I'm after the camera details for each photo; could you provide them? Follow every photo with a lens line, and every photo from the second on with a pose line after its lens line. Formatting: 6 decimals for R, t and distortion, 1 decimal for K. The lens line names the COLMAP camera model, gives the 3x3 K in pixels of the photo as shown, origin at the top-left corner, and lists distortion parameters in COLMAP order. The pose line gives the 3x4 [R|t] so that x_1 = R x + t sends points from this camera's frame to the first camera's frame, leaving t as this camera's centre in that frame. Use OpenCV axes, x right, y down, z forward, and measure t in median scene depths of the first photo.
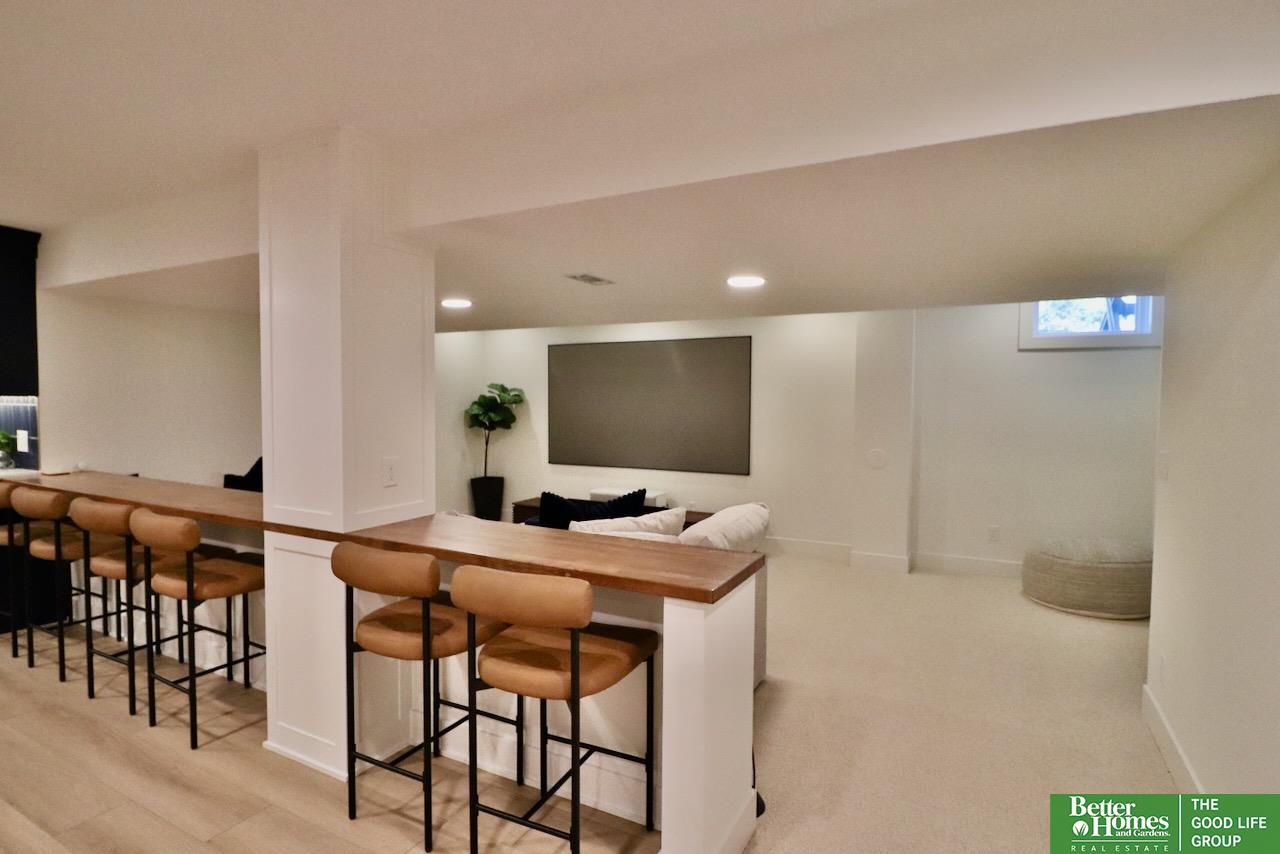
lens RADIAL K [[662.3, 0, 629.9], [0, 662.3, 430.3], [0, 0, 1]] dist [-0.007520, -0.006327]
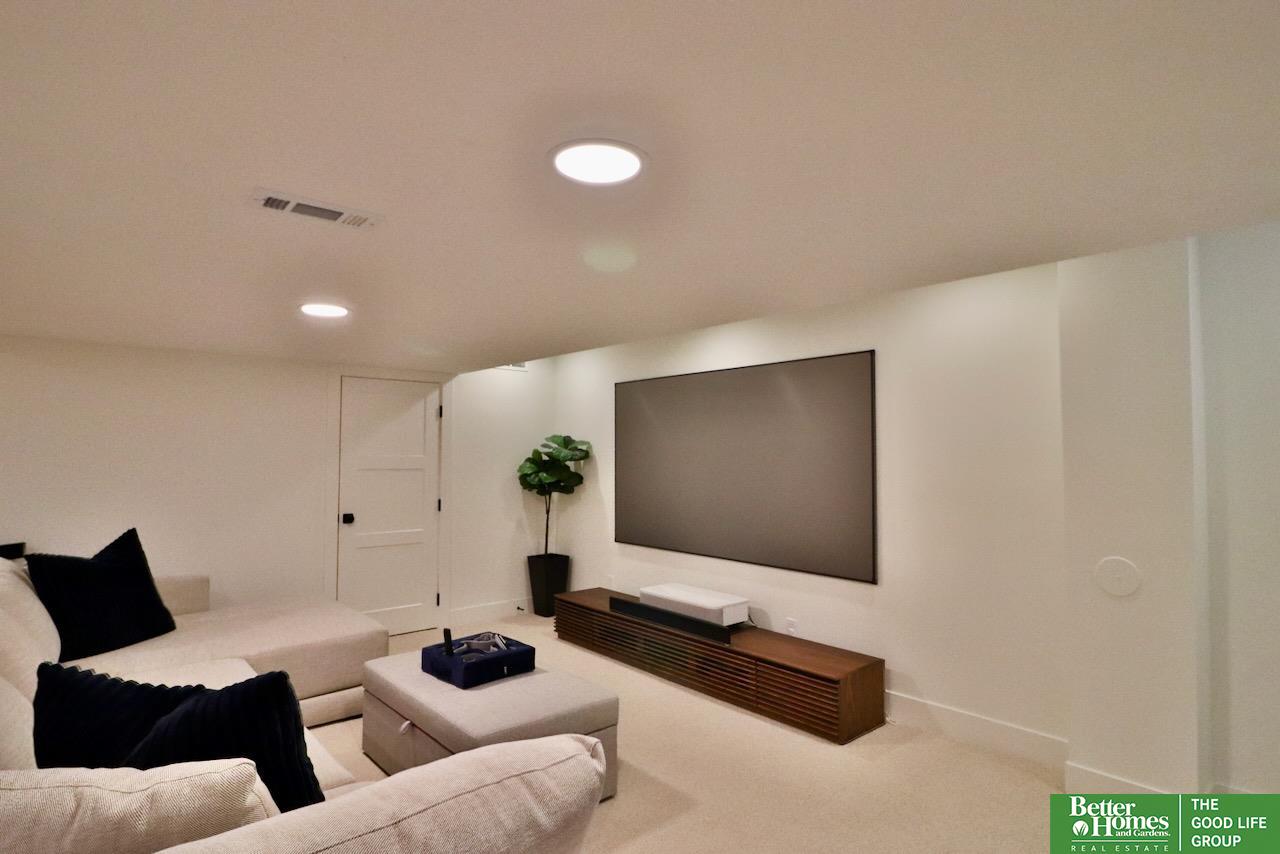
lens RADIAL K [[662.3, 0, 627.0], [0, 662.3, 427.9], [0, 0, 1]] dist [-0.007520, -0.006327]
pose [[0.926527, -0.015133, -0.375924, 0.170012], [-0.018283, 0.996199, -0.085164, -0.013940], [0.375784, 0.085780, 0.922729, 0.312388]]
